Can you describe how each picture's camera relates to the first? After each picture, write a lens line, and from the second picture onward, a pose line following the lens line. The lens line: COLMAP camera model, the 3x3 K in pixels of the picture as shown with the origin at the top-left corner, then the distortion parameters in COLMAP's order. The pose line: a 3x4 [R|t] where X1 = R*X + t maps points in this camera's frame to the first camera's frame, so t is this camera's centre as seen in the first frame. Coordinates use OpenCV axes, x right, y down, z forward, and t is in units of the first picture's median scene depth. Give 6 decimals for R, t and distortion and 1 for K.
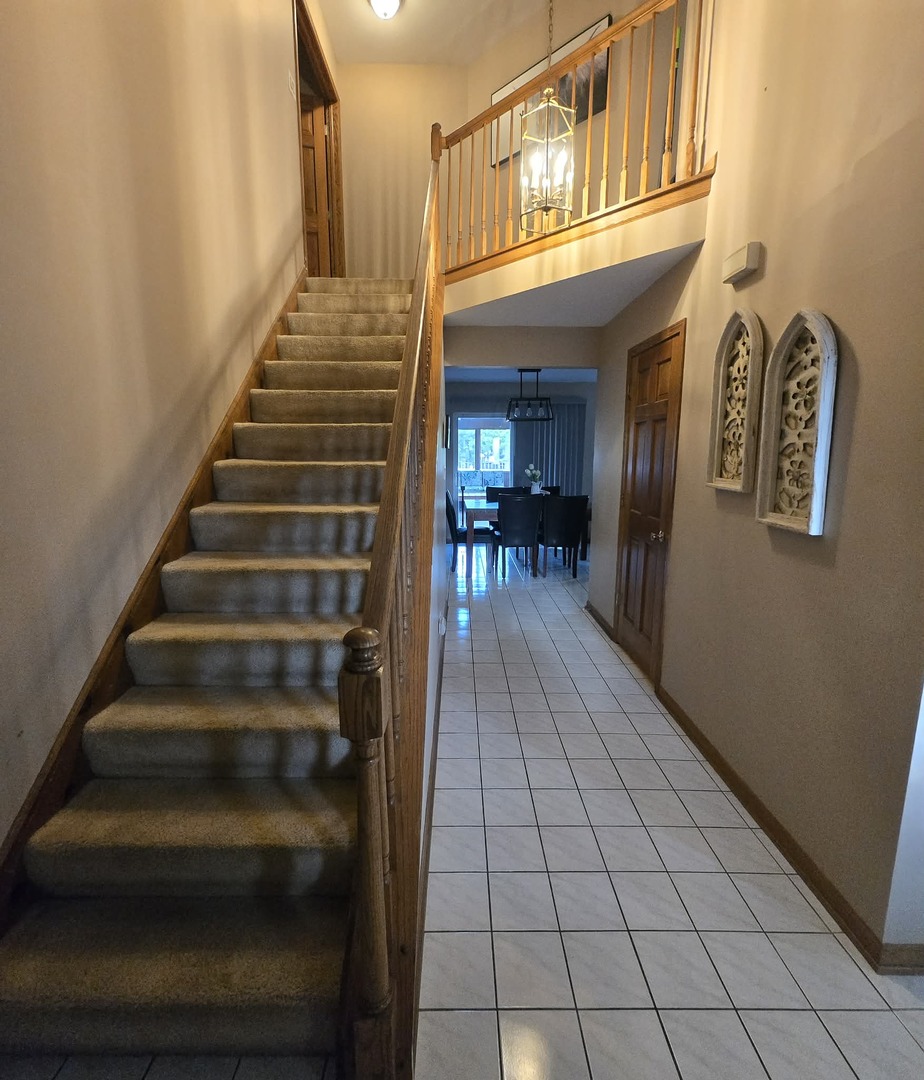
lens RADIAL K [[481.6, 0, 459.8], [0, 481.6, 527.7], [0, 0, 1]] dist [0.000005, 0.000668]
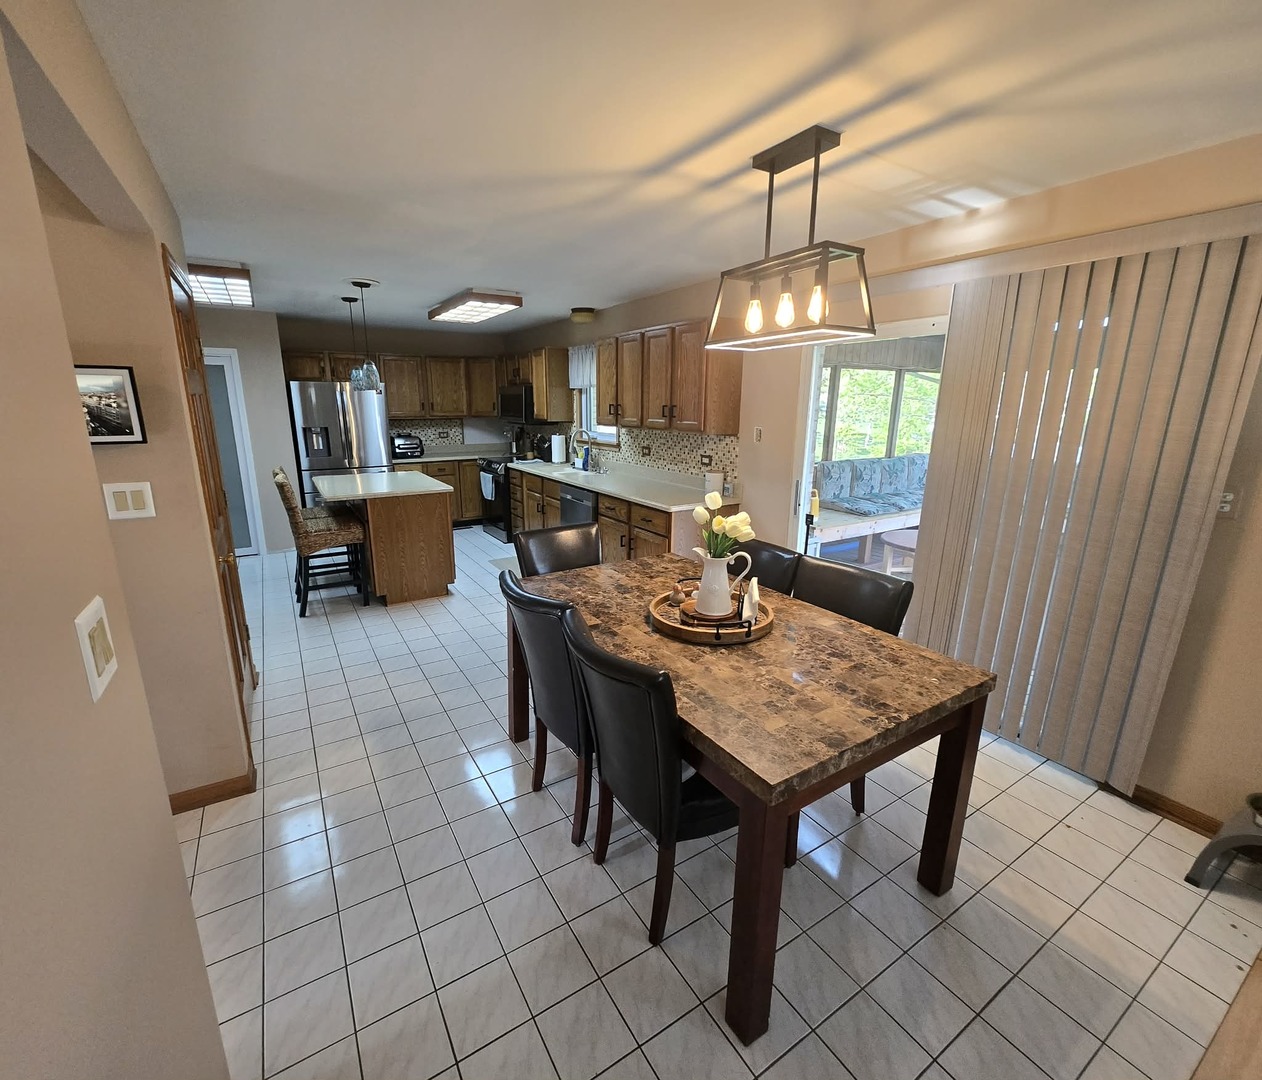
lens RADIAL K [[558.9, 0, 614.8], [0, 558.9, 540.7], [0, 0, 1]] dist [-0.001745, 0.000151]
pose [[0.526139, 0.212106, -0.823522, 0.395290], [-0.148306, 0.976441, 0.156741, -0.143709], [0.837367, 0.039666, 0.545200, 0.741945]]
